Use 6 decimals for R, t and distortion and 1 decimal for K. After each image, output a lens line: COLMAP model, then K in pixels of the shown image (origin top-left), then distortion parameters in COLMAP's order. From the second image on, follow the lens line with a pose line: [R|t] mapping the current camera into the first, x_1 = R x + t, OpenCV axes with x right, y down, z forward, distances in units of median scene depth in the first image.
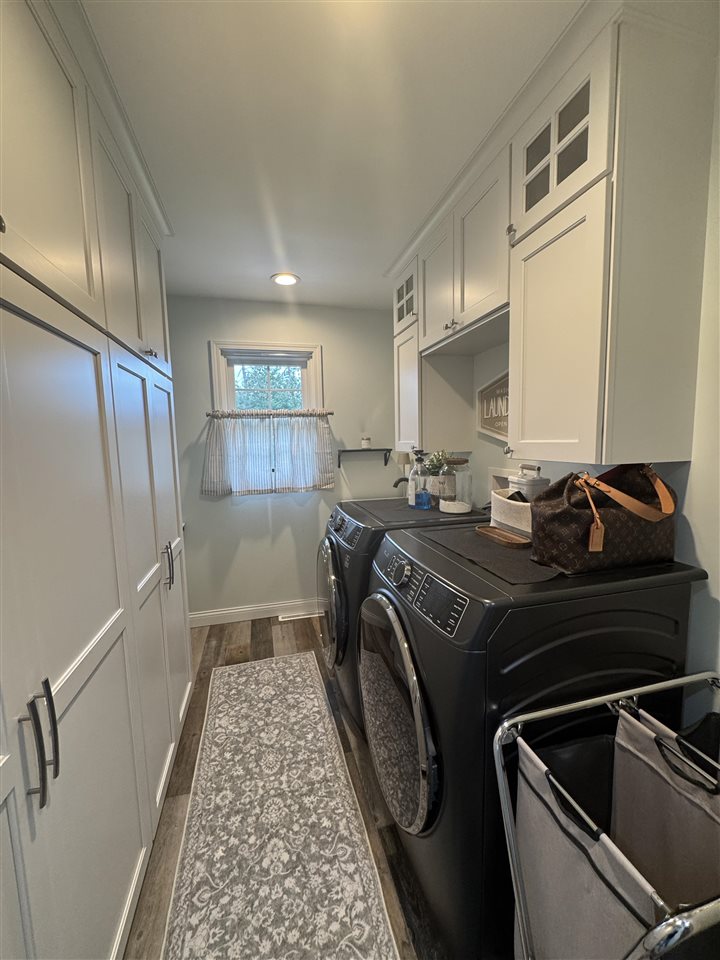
lens RADIAL K [[382.5, 0, 360.0], [0, 382.5, 480.0], [0, 0, 1]] dist [0.001668, -0.000102]
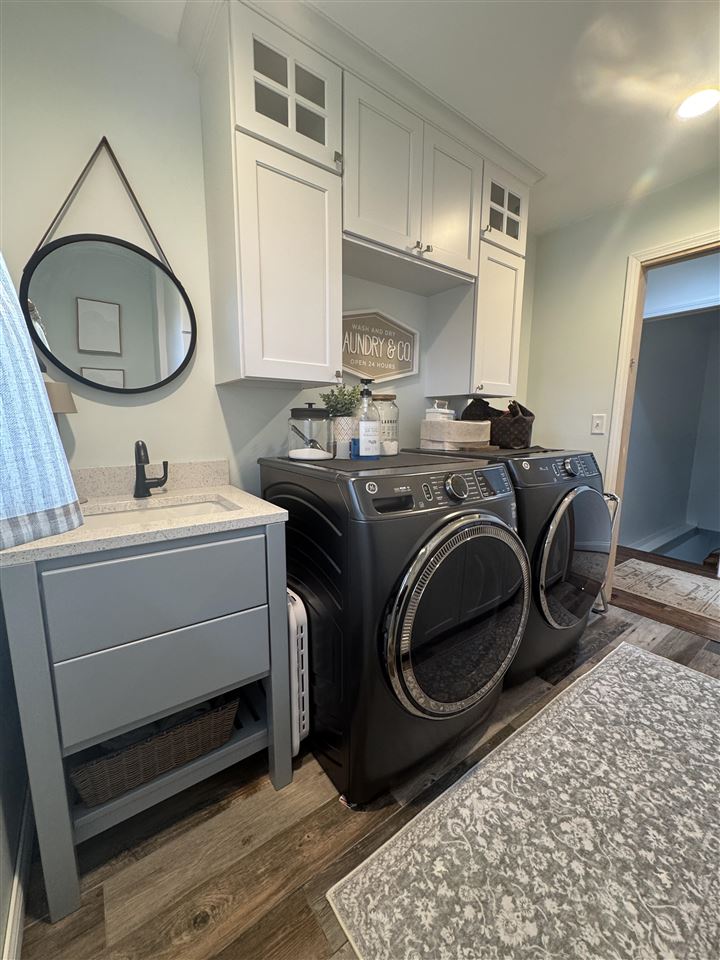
lens RADIAL K [[382.5, 0, 360.0], [0, 382.5, 480.0], [0, 0, 1]] dist [0.001668, -0.000102]
pose [[-0.362566, -0.126948, 0.923271, -0.653554], [0.091429, 0.981055, 0.170797, -0.022532], [-0.927463, 0.146339, -0.344090, 1.575804]]
